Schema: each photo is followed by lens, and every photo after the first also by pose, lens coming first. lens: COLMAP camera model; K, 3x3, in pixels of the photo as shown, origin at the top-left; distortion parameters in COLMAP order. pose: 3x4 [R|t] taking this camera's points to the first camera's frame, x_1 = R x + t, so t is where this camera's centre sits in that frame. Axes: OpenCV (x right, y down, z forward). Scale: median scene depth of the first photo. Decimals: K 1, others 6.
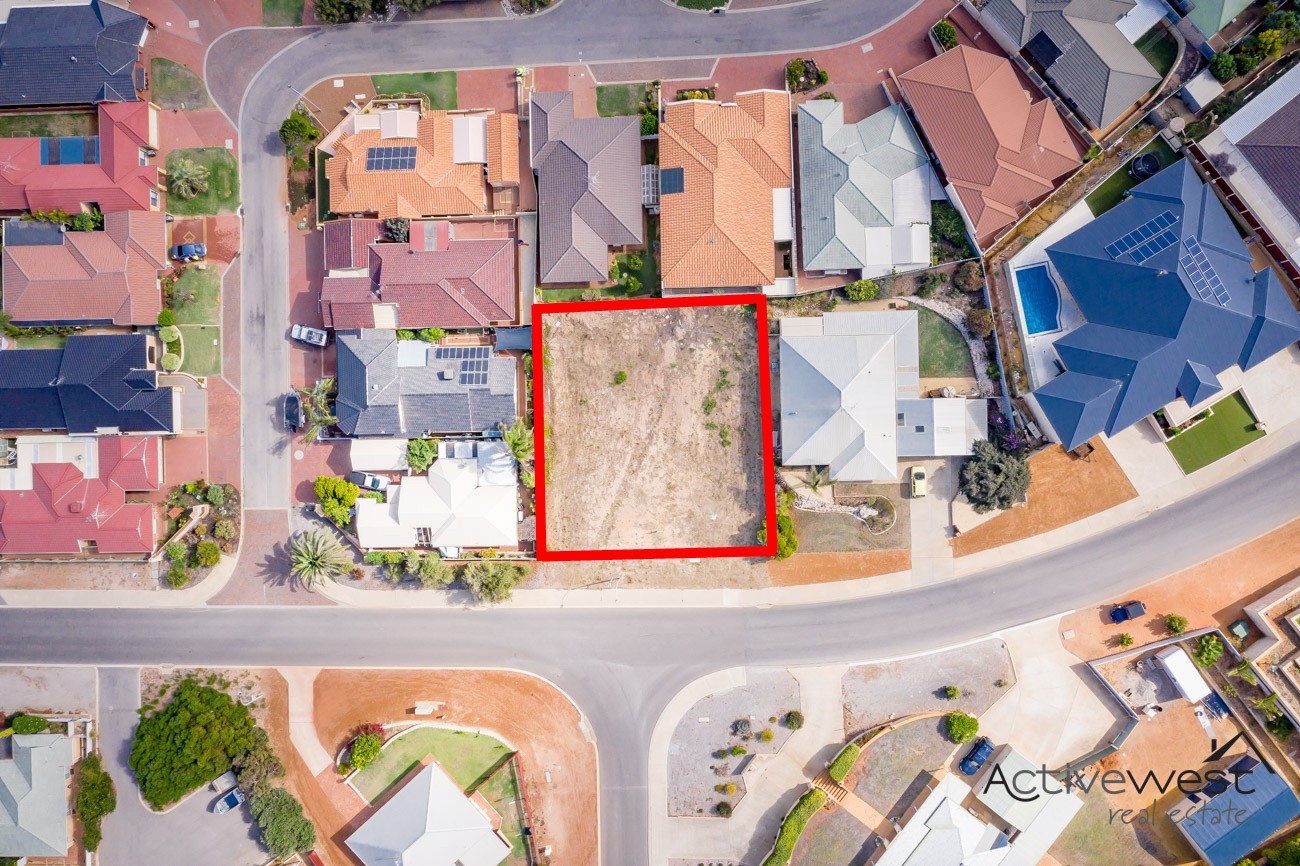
lens RADIAL K [[1025.0, 0, 646.0], [0, 1025.0, 429.7], [0, 0, 1]] dist [-0.025914, 0.004457]
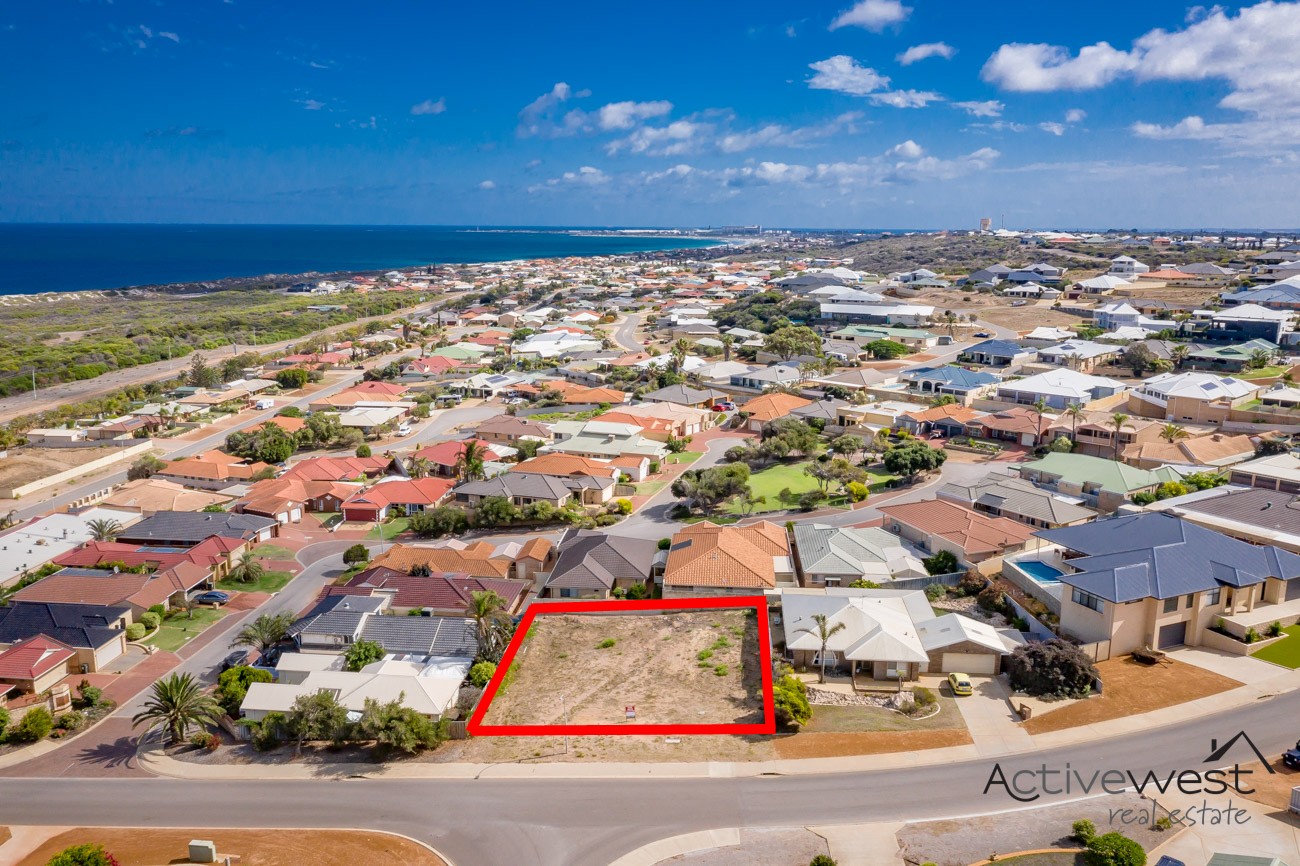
lens RADIAL K [[1025.0, 0, 646.0], [0, 1025.0, 429.7], [0, 0, 1]] dist [-0.025914, 0.004457]
pose [[0.993110, 0.058261, -0.101676, 0.089859], [-0.111241, 0.195879, -0.974298, 0.794869], [-0.036848, 0.978896, 0.201011, 0.637861]]
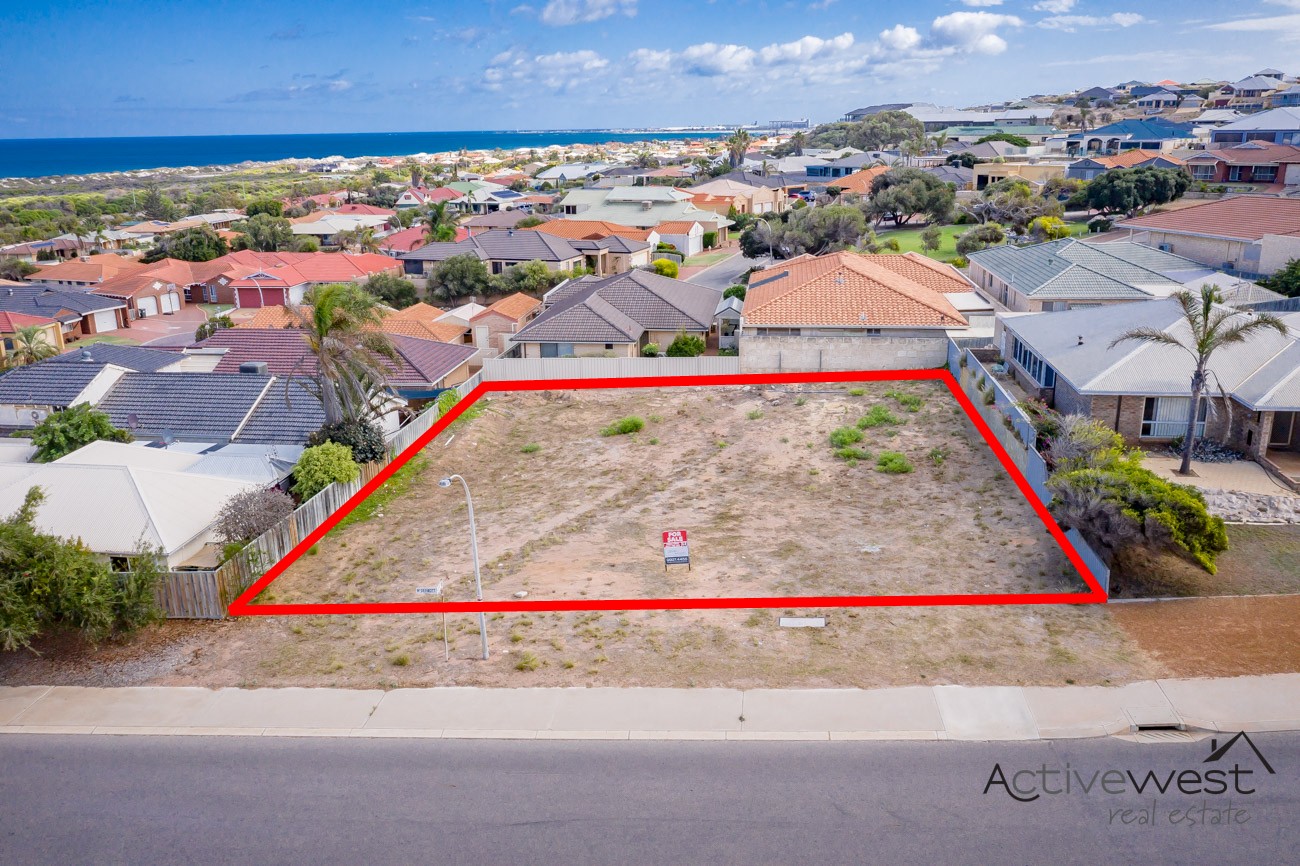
lens RADIAL K [[1025.0, 0, 646.0], [0, 1025.0, 429.7], [0, 0, 1]] dist [-0.025914, 0.004457]
pose [[0.988239, 0.056421, -0.142128, 0.042788], [-0.152360, 0.284007, -0.946639, 0.351146], [-0.013045, 0.957161, 0.289263, 0.886012]]
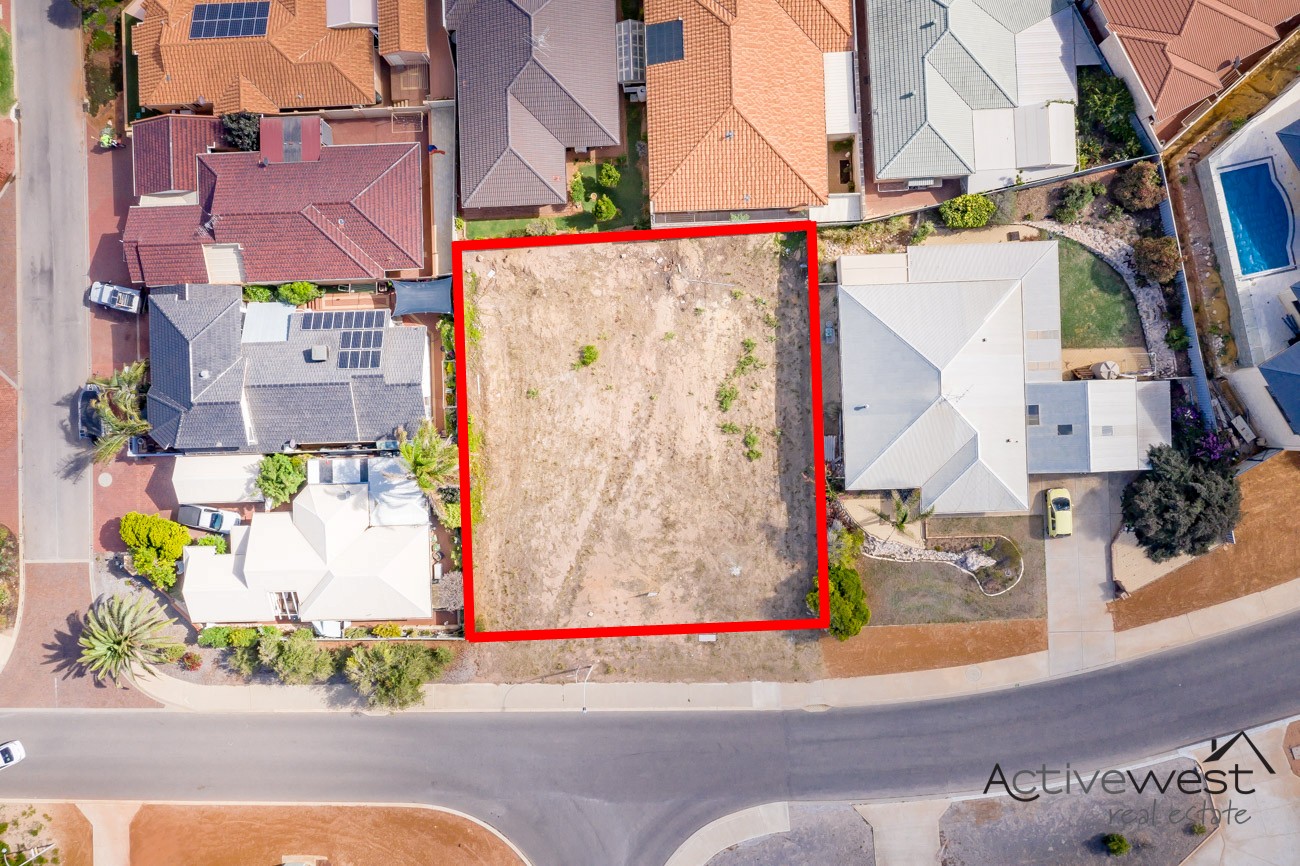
lens RADIAL K [[1025.0, 0, 646.0], [0, 1025.0, 429.7], [0, 0, 1]] dist [-0.025914, 0.004457]
pose [[0.999925, -0.012139, -0.001818, 0.011888], [0.012143, 0.999924, 0.001913, -0.004804], [0.001795, -0.001935, 0.999997, 0.357675]]
